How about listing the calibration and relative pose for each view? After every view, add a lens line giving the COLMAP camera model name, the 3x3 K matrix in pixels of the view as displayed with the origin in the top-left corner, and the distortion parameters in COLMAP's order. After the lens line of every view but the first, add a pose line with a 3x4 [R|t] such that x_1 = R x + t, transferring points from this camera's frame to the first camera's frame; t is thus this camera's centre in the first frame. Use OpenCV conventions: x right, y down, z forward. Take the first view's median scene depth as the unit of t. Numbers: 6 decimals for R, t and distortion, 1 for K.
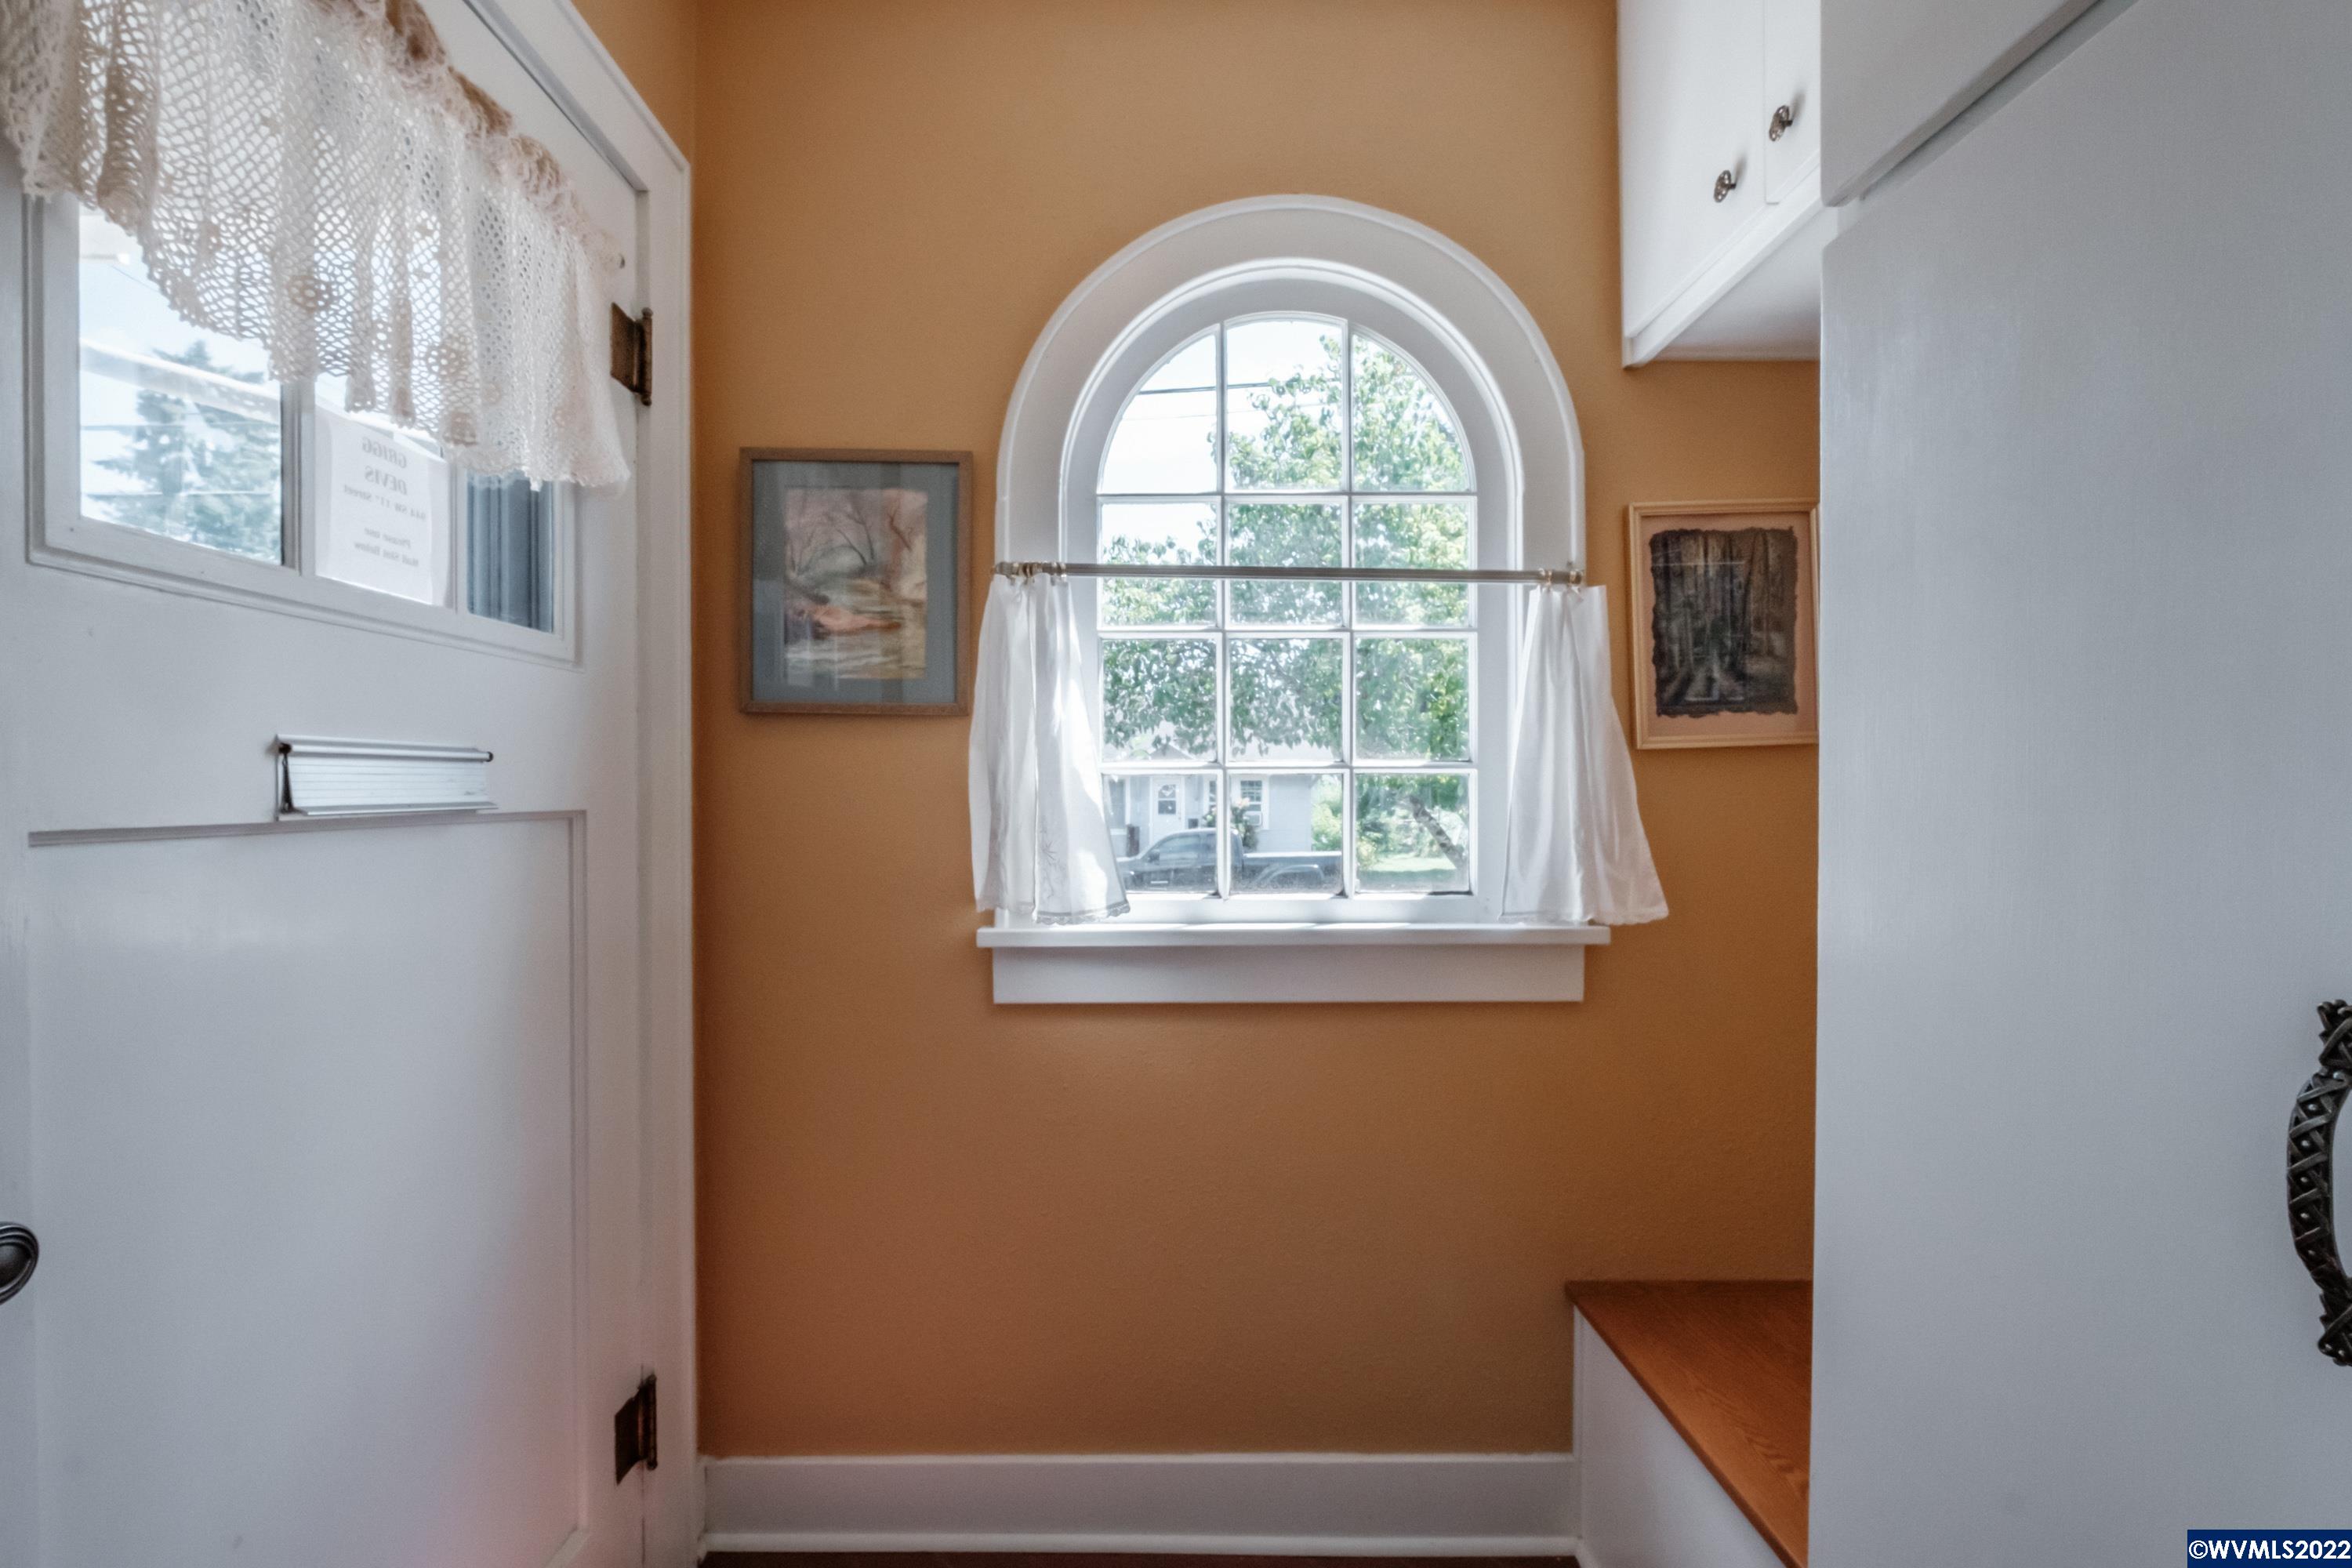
lens RADIAL K [[1032.4, 0, 1175.3], [0, 1032.4, 766.5], [0, 0, 1]] dist [-0.004571, -0.000688]
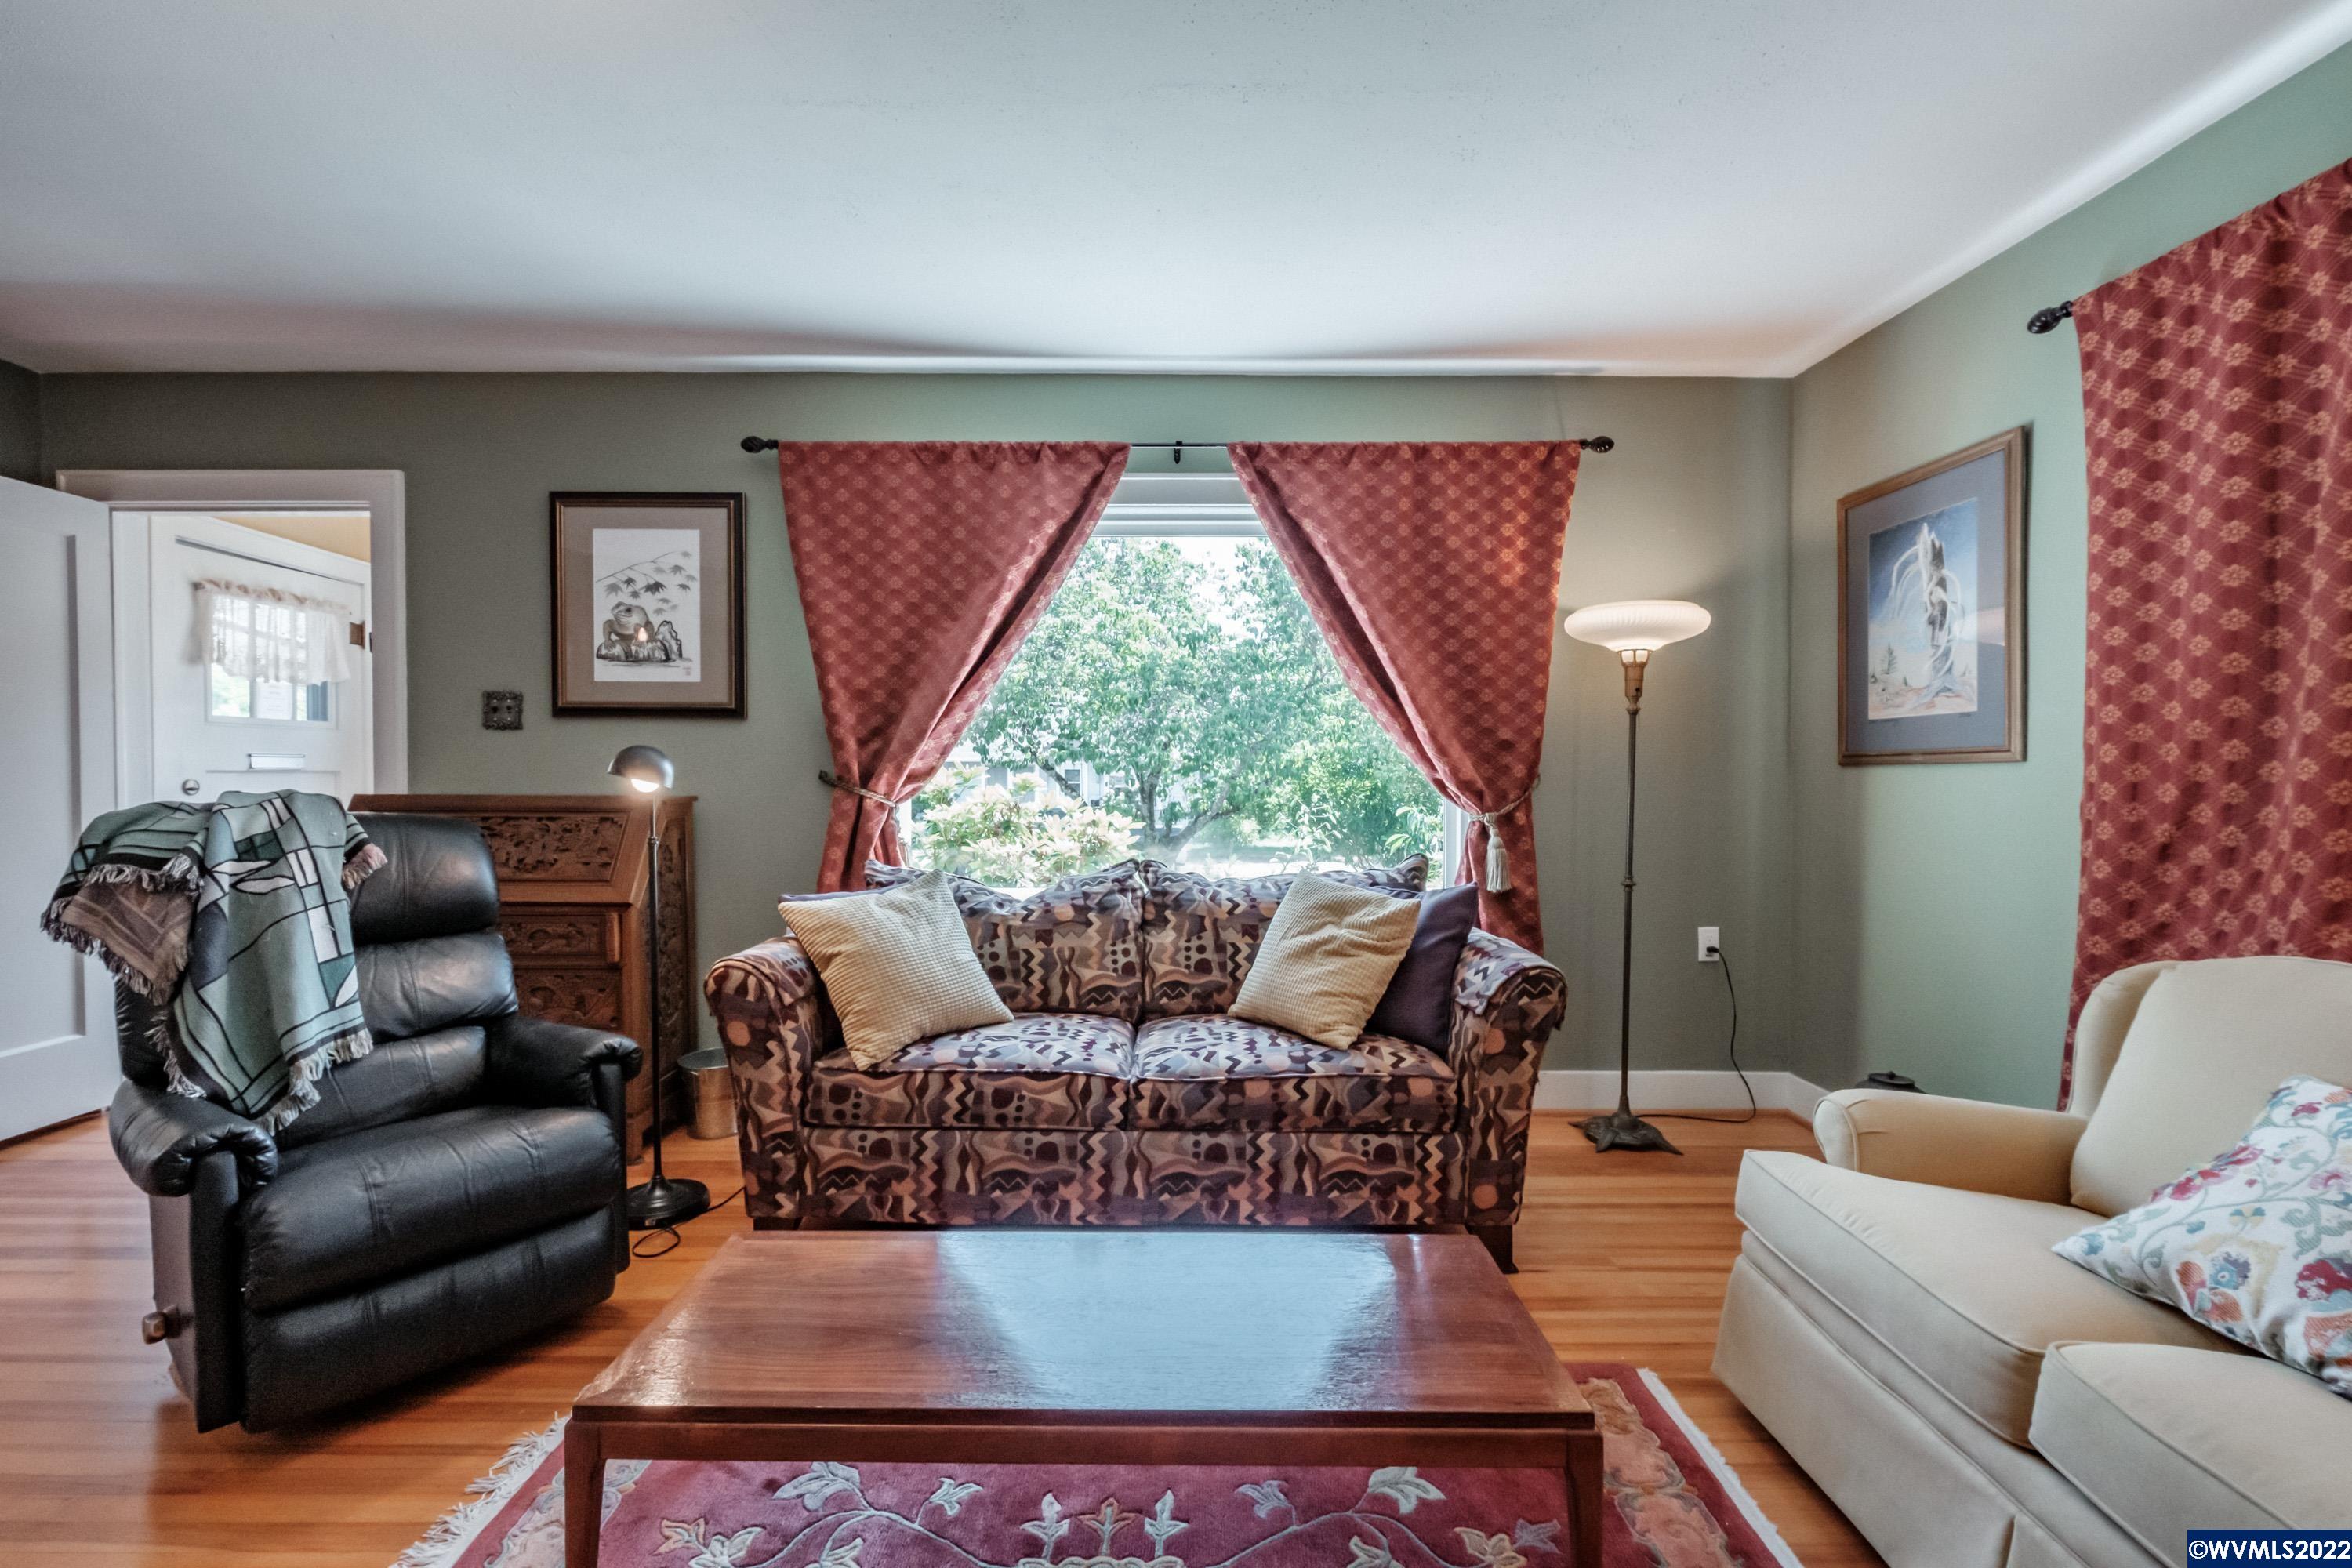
lens RADIAL K [[1032.4, 0, 1177.4], [0, 1032.4, 791.7], [0, 0, 1]] dist [-0.004571, -0.000688]
pose [[0.999961, -0.000996, 0.008782, 3.113963], [0.000935, 0.999975, 0.006995, 0.109391], [-0.008789, -0.006987, 0.999937, -3.495836]]
